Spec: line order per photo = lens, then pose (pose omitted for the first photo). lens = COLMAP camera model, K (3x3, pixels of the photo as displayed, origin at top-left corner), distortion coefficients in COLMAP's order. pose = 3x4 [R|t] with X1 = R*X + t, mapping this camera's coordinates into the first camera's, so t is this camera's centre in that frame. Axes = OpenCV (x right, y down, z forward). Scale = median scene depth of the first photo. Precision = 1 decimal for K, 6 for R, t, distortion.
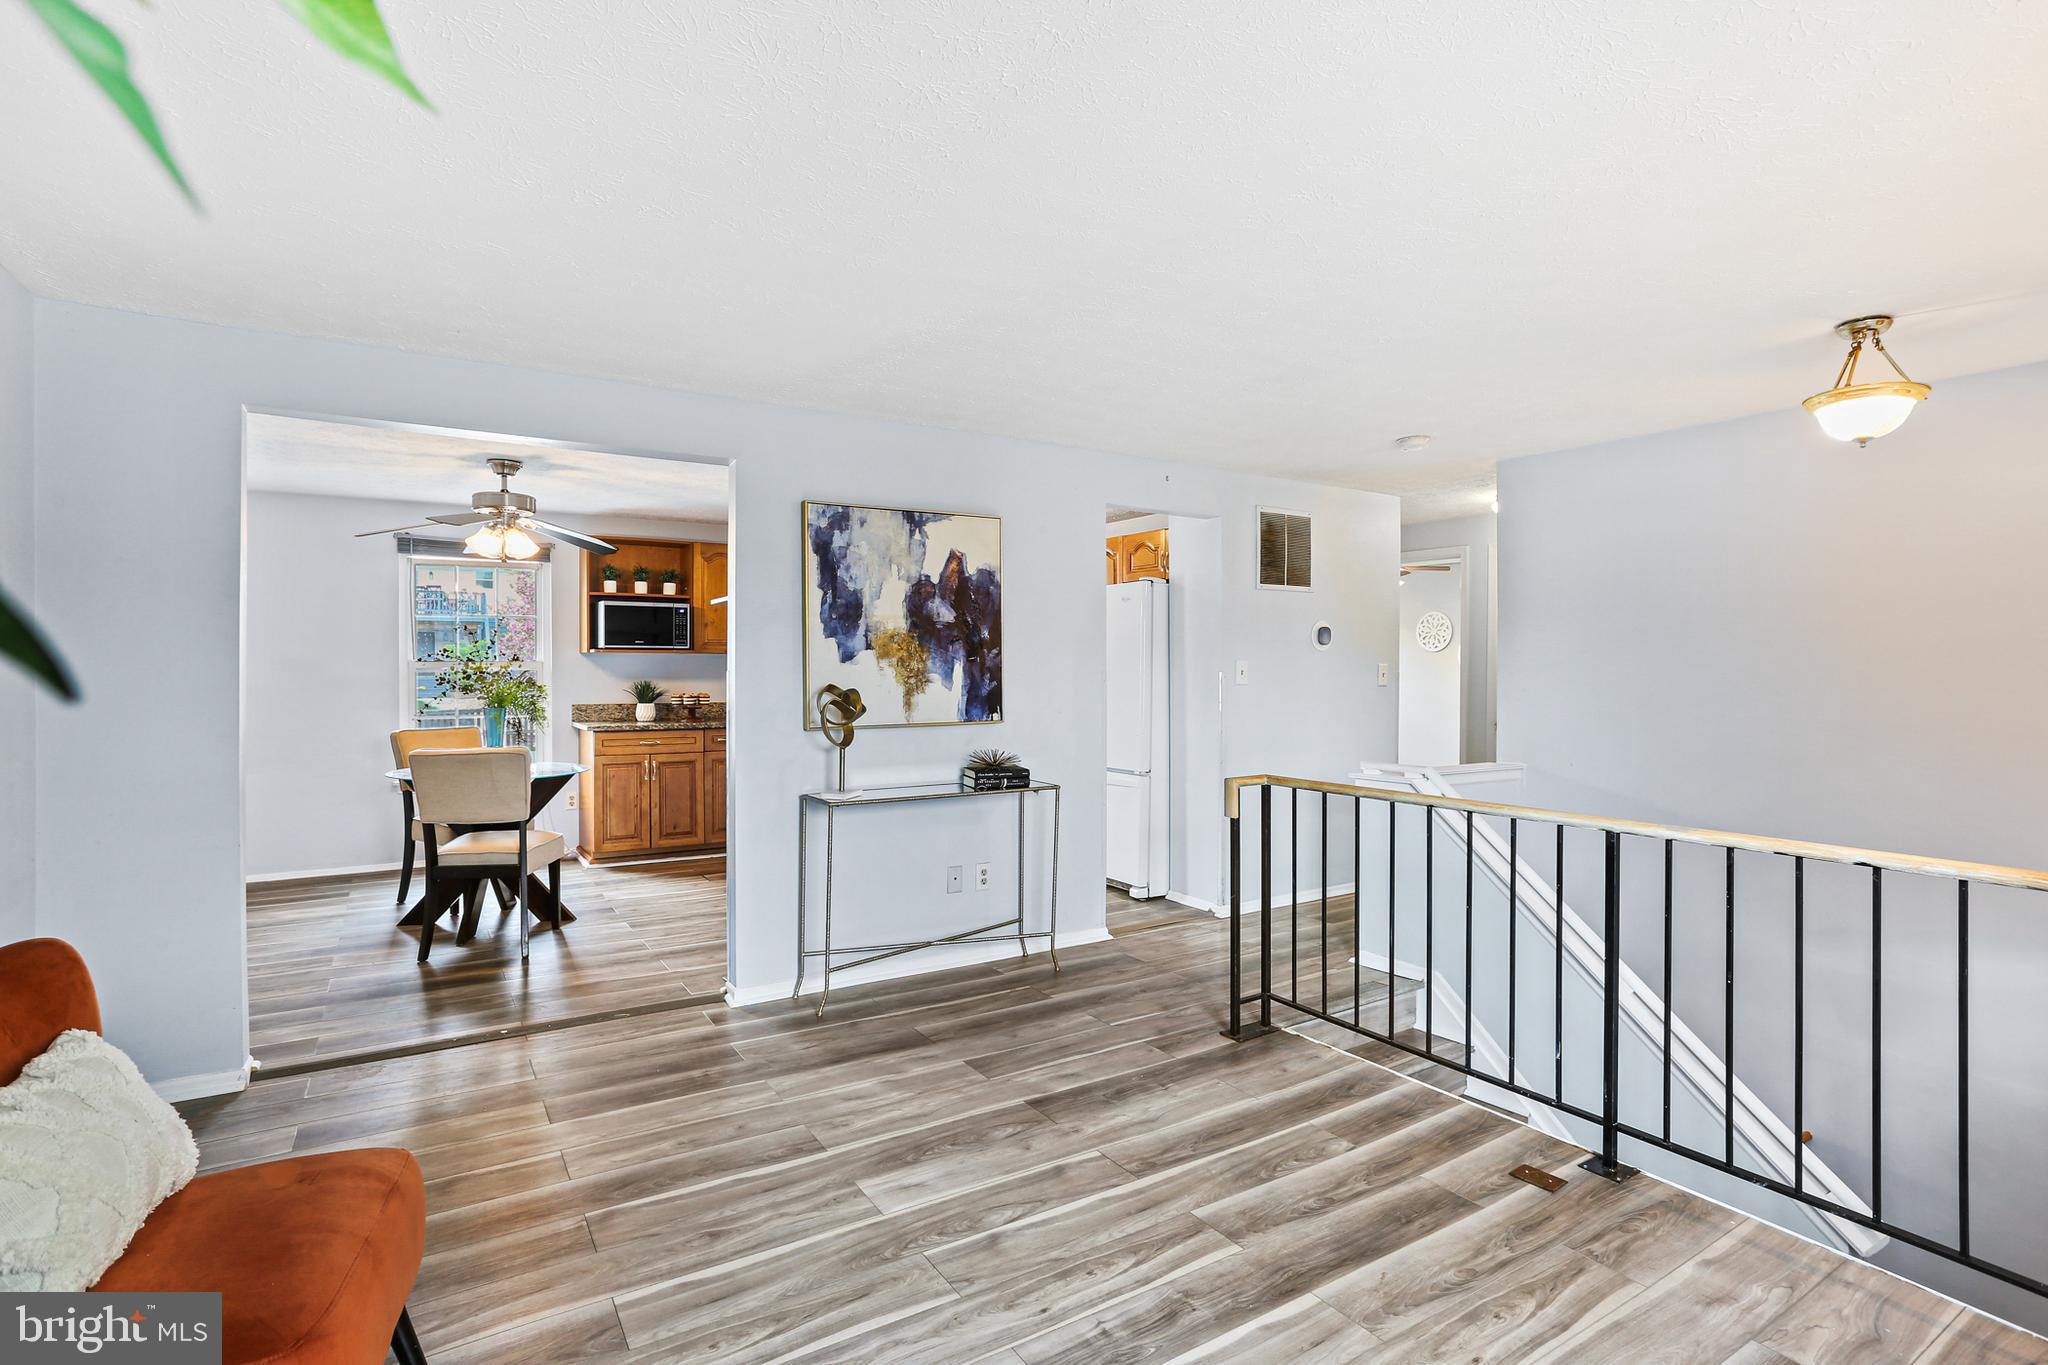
lens RADIAL K [[1008.4, 0, 1022.9], [0, 1008.4, 682.0], [0, 0, 1]] dist [-0.037575, 0.020569]
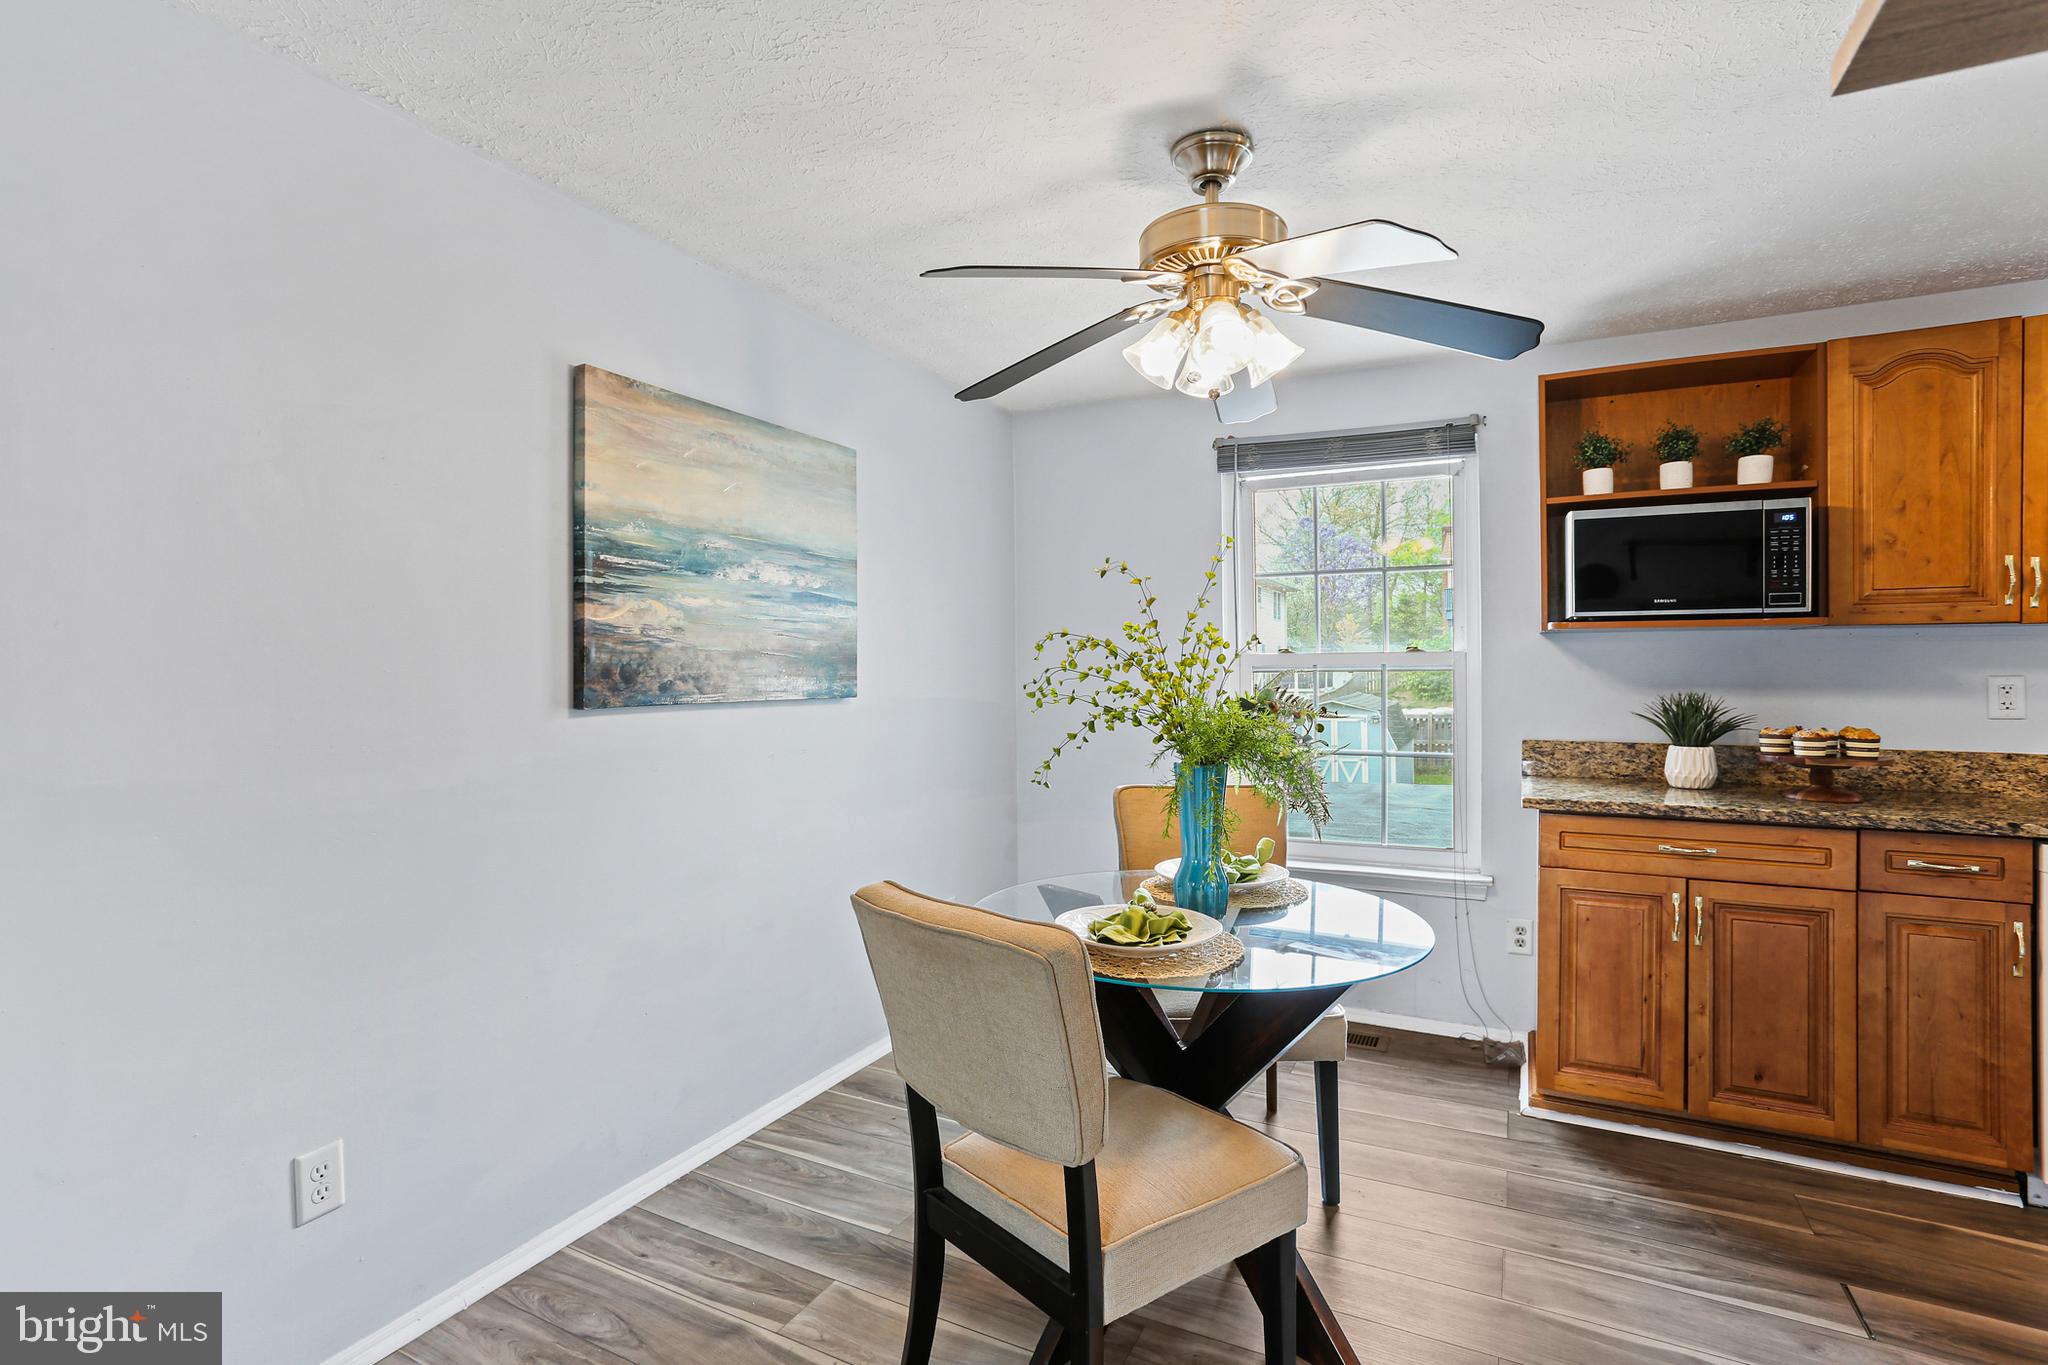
lens RADIAL K [[1008.4, 0, 990.4], [0, 1008.4, 669.0], [0, 0, 1]] dist [-0.037575, 0.020569]
pose [[0.508958, 0.002167, -0.860789, -0.167013], [-0.008527, 0.999960, -0.002524, -0.008287], [0.860749, 0.008625, 0.508956, 0.542093]]
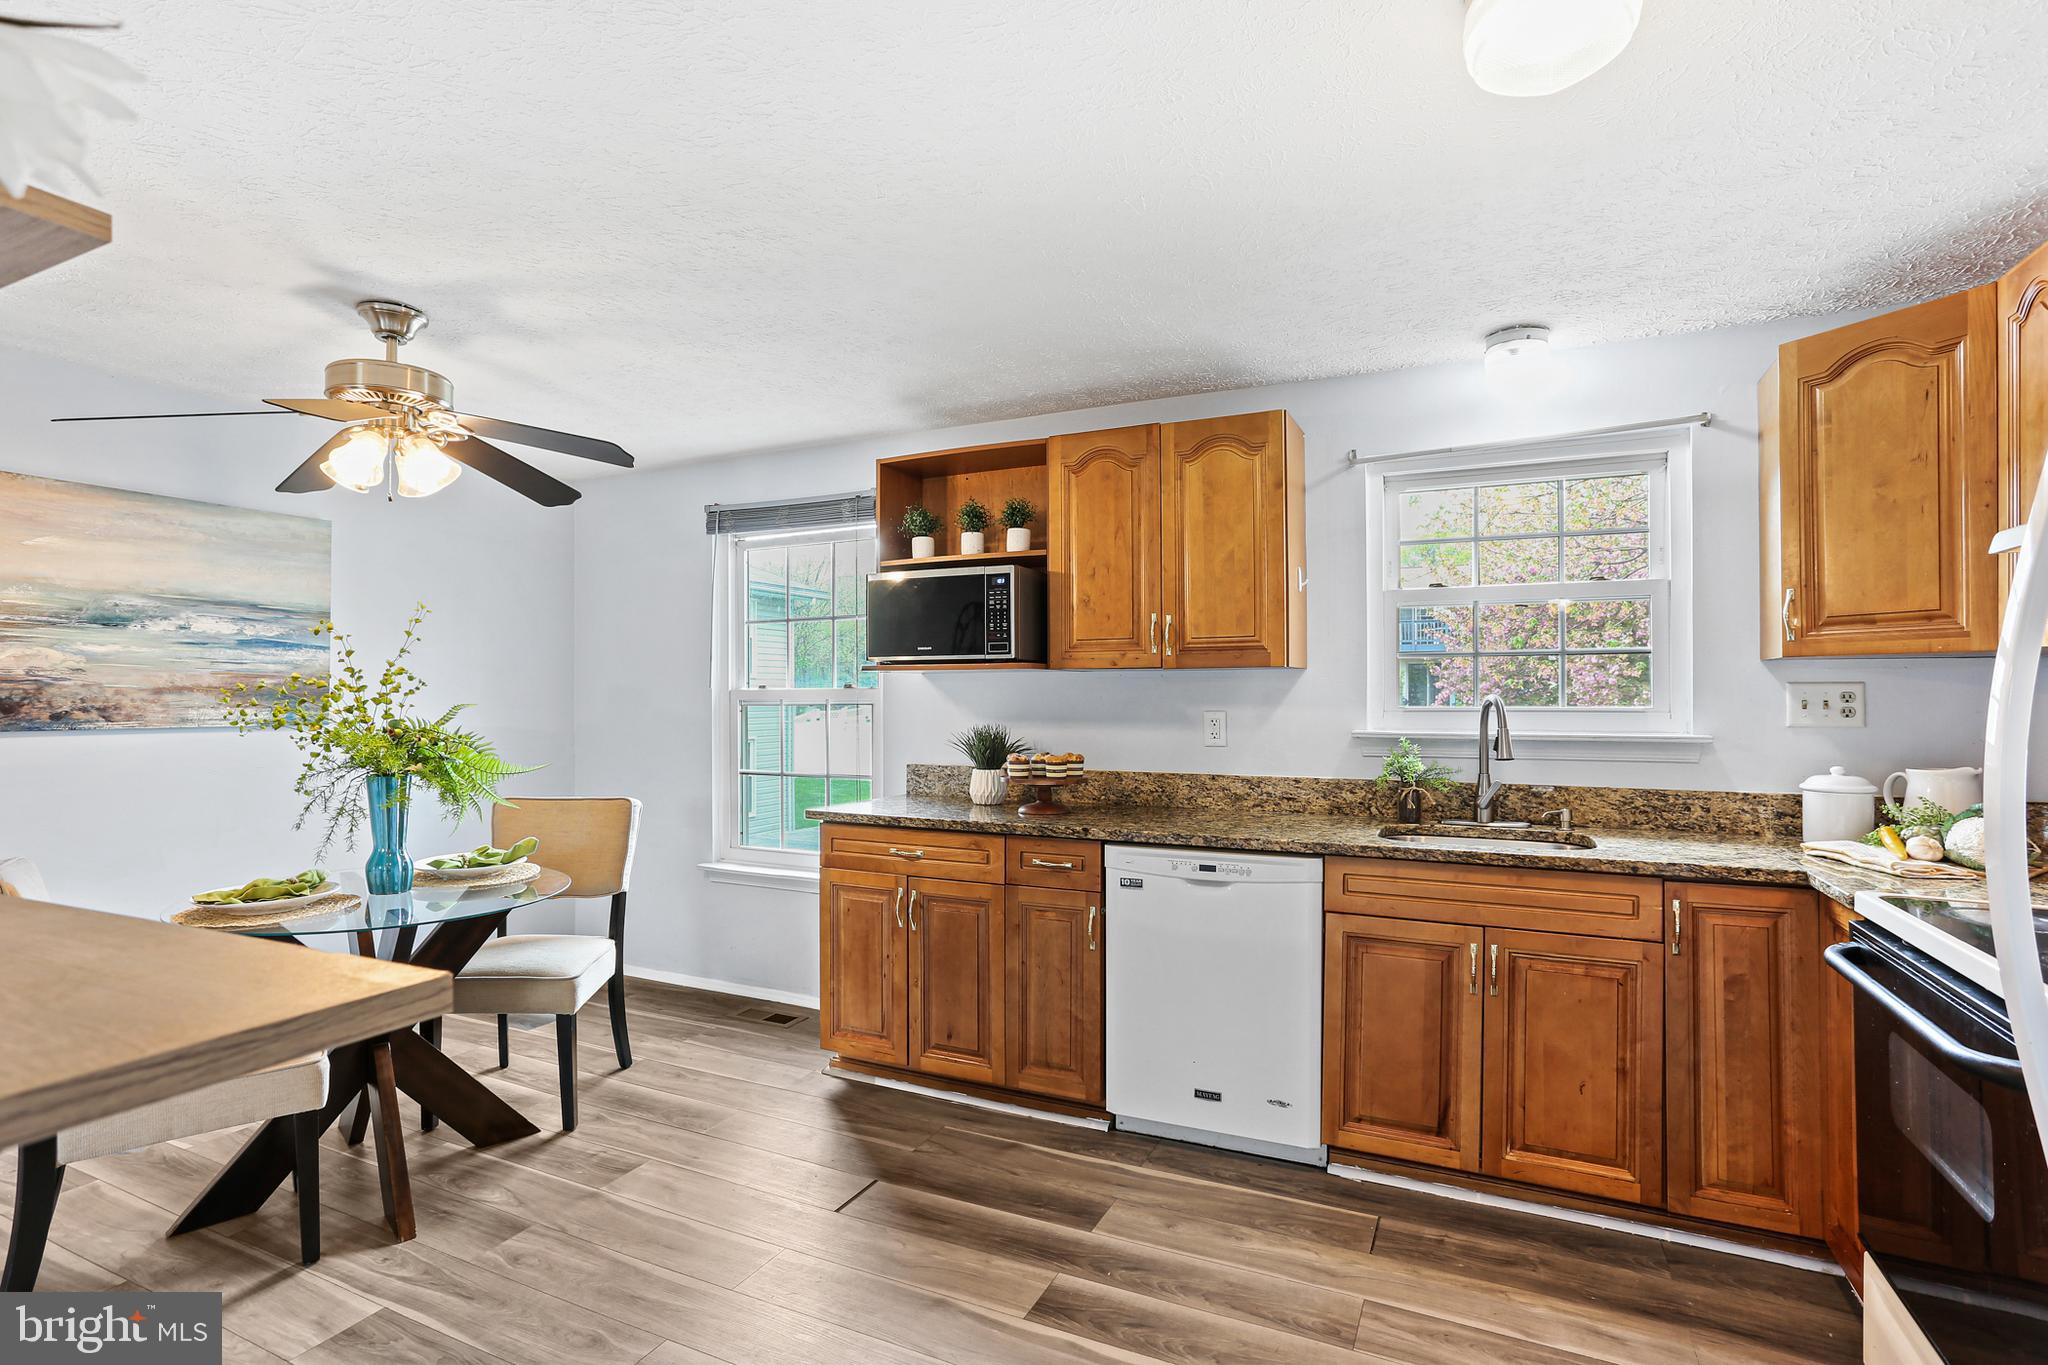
lens RADIAL K [[1008.4, 0, 972.7], [0, 1008.4, 690.9], [0, 0, 1]] dist [-0.037575, 0.020569]
pose [[0.518541, -0.004210, -0.855042, 0.066118], [-0.011849, 0.999856, -0.012109, -0.012657], [0.854970, 0.016411, 0.518417, 0.748719]]
